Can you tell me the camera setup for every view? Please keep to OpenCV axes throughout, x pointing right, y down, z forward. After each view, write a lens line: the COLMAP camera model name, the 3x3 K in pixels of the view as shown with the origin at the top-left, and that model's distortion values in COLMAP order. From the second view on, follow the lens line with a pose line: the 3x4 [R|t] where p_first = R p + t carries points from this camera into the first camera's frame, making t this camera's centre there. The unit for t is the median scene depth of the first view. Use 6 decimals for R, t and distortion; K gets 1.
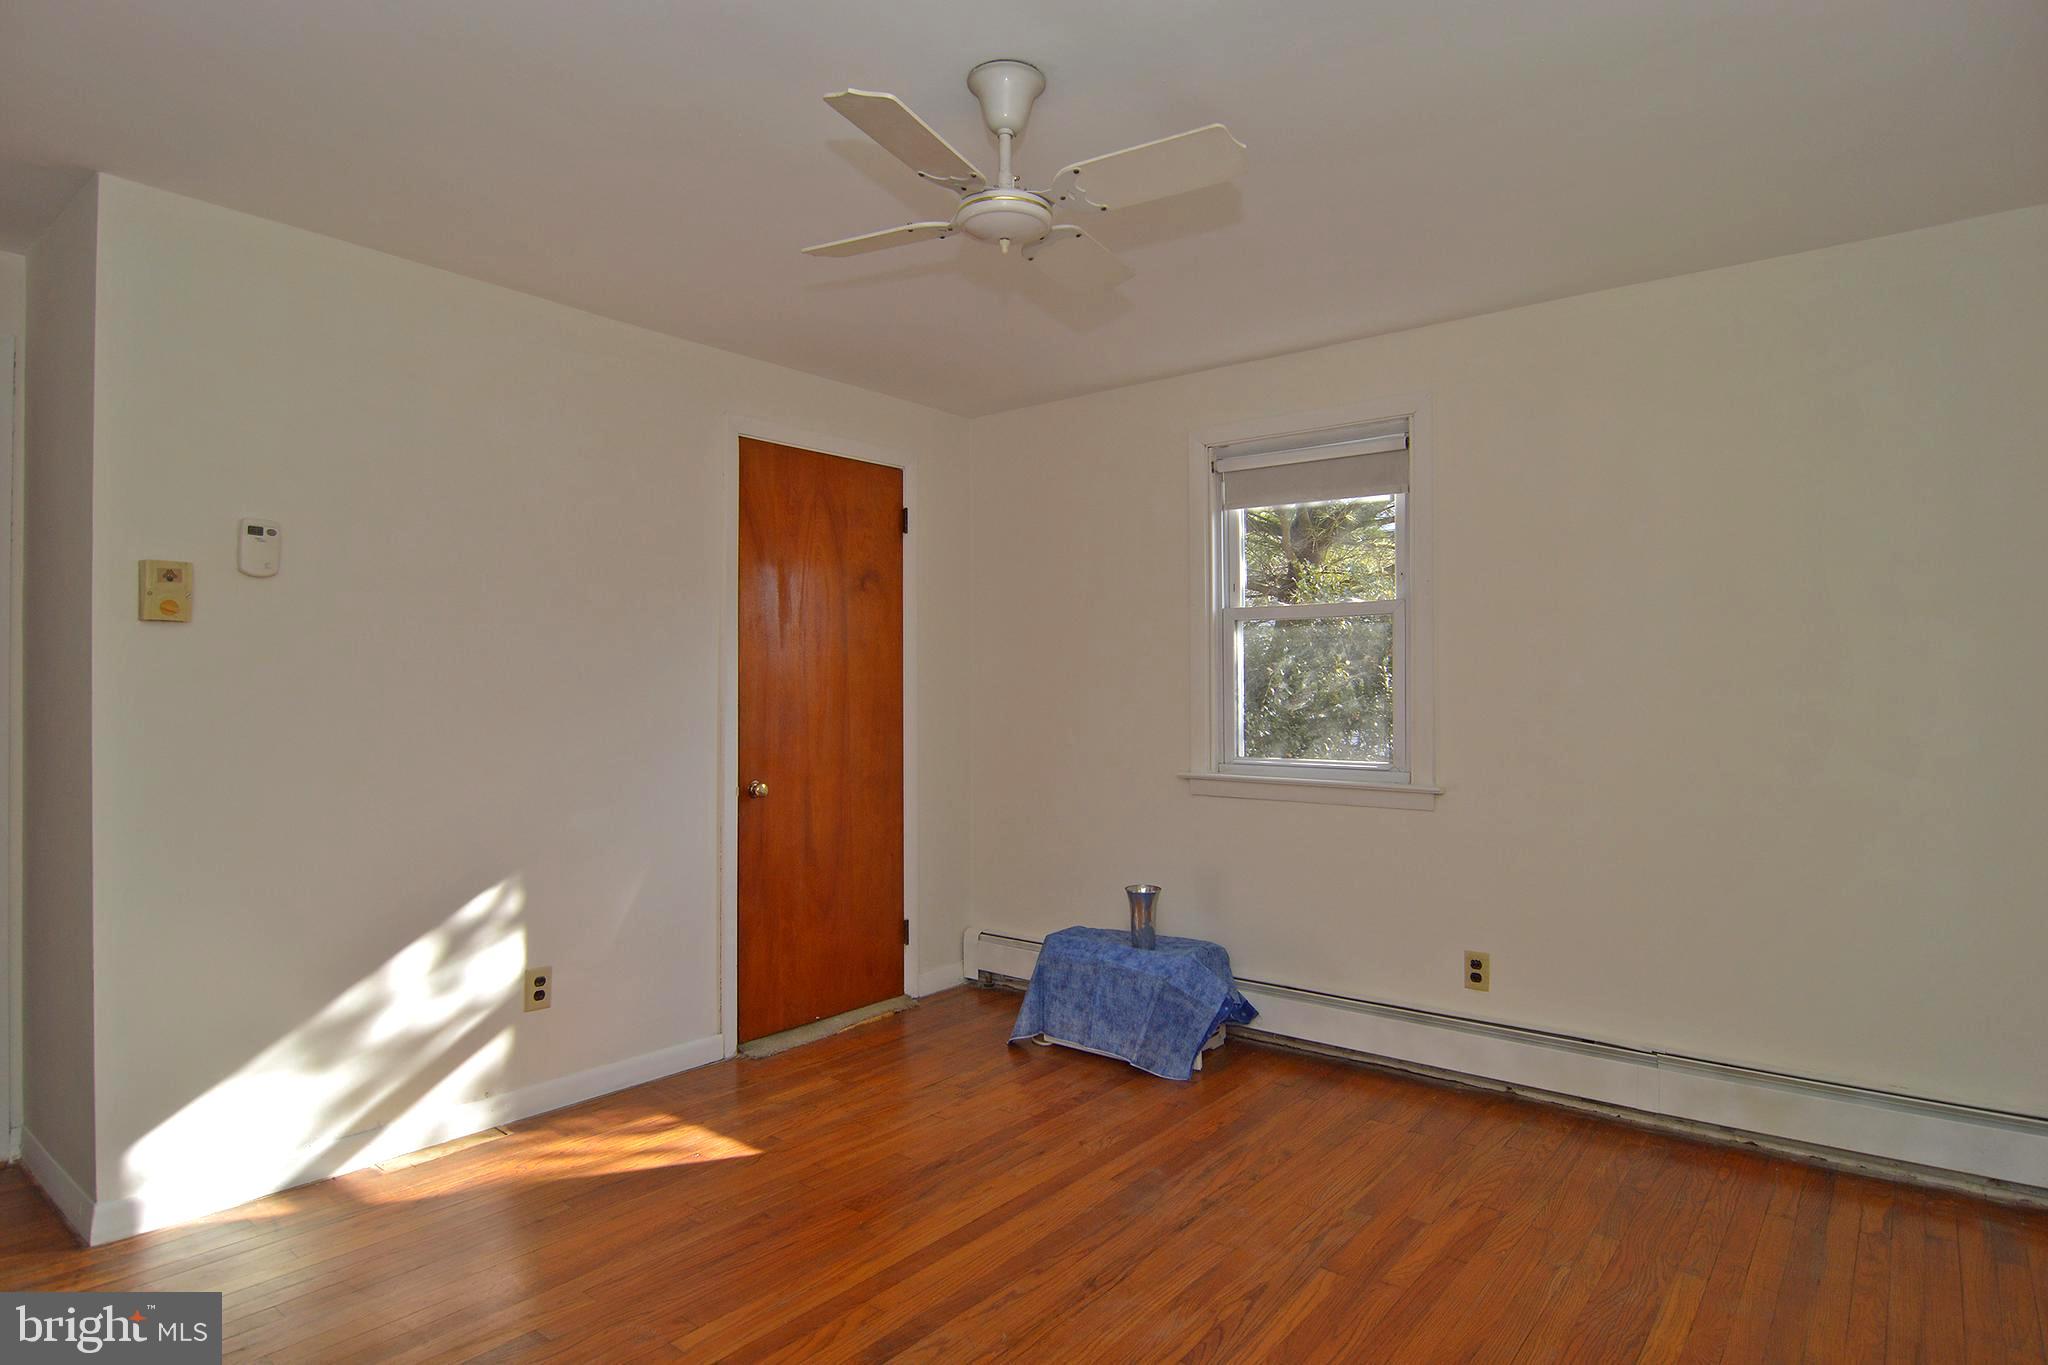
lens RADIAL K [[1121.4, 0, 1015.8], [0, 1121.4, 695.3], [0, 0, 1]] dist [-0.009263, -0.006880]
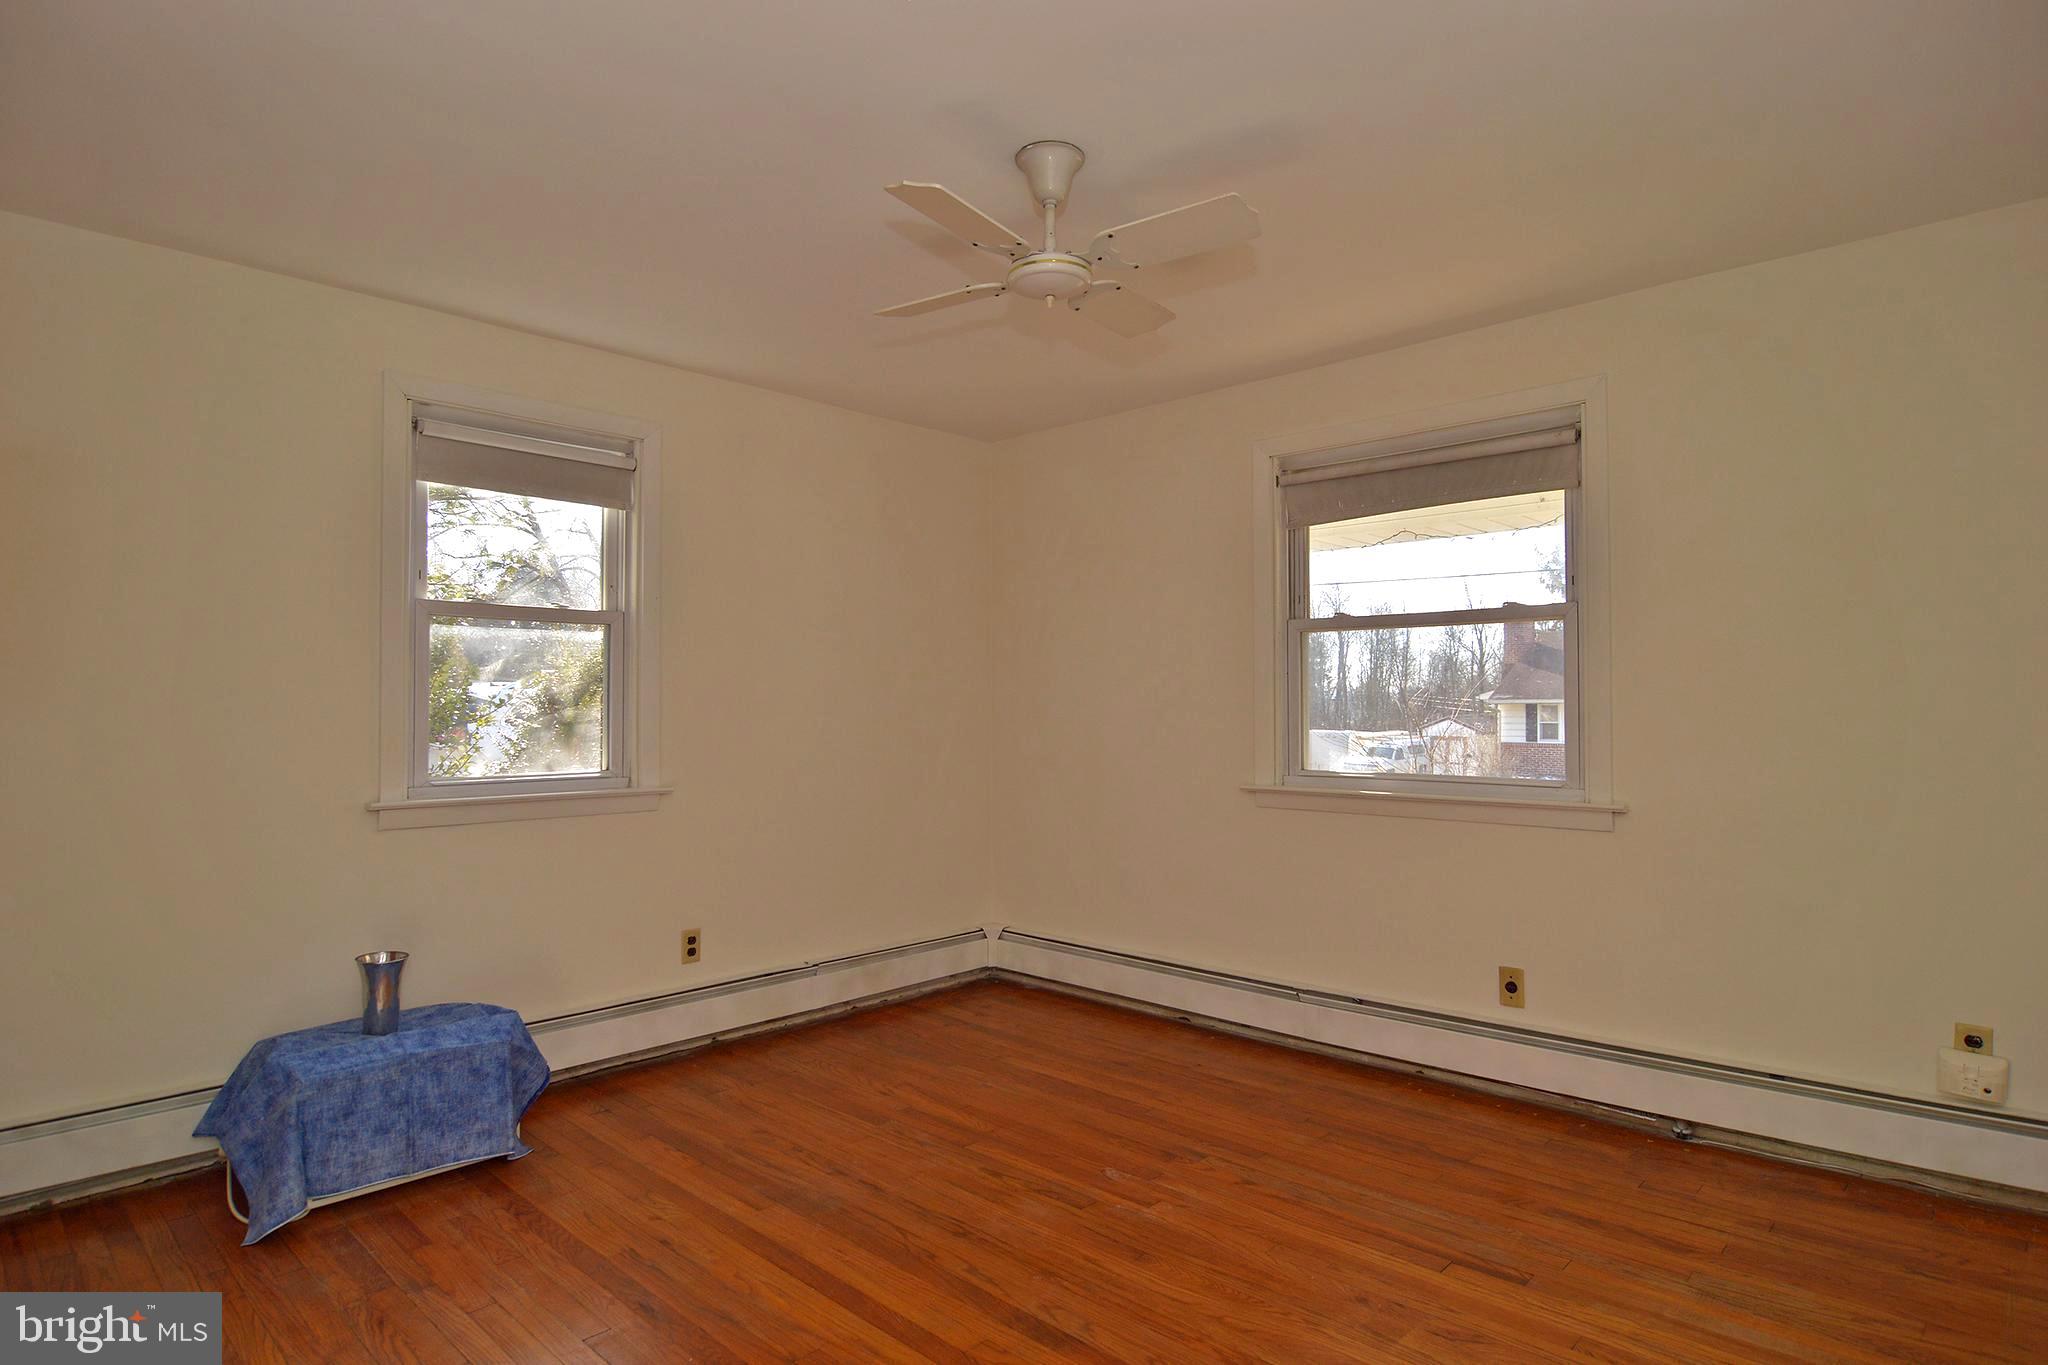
lens RADIAL K [[1121.4, 0, 1006.2], [0, 1121.4, 692.2], [0, 0, 1]] dist [-0.009263, -0.006880]
pose [[0.076003, 0.016753, 0.996967, -0.707322], [0.007120, 0.999824, -0.017343, 0.010868], [-0.997082, 0.008416, 0.075871, 0.596686]]
